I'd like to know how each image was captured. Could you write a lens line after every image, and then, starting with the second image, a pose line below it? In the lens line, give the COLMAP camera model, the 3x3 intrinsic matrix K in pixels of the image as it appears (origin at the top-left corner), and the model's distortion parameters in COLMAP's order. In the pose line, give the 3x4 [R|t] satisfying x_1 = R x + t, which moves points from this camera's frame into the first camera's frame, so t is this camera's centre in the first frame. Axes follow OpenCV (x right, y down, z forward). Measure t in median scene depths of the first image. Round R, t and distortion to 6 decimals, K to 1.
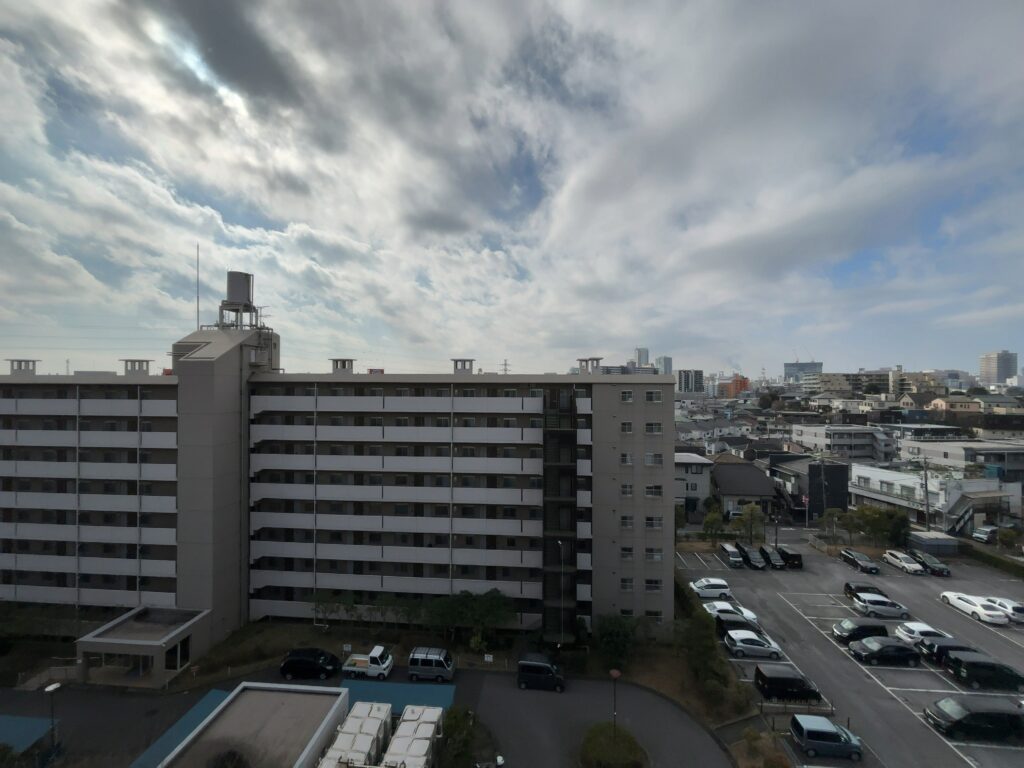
lens RADIAL K [[410.2, 0, 512.0], [0, 410.2, 384.0], [0, 0, 1]] dist [0.004464, -0.001181]
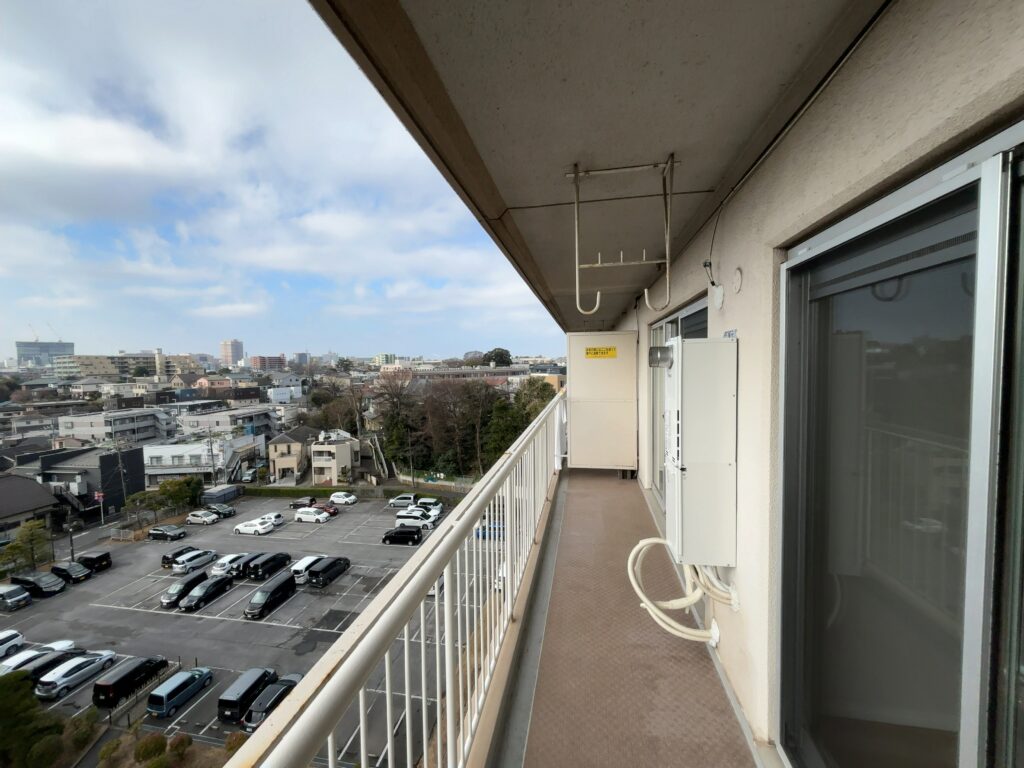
lens RADIAL K [[423.9, 0, 512.0], [0, 423.9, 384.0], [0, 0, 1]] dist [-0.000658, -0.000423]
pose [[0.095041, -0.056233, 0.993884, -0.124732], [0.016369, 0.998357, 0.054921, 0.000322], [-0.995339, 0.011049, 0.095806, 0.003867]]
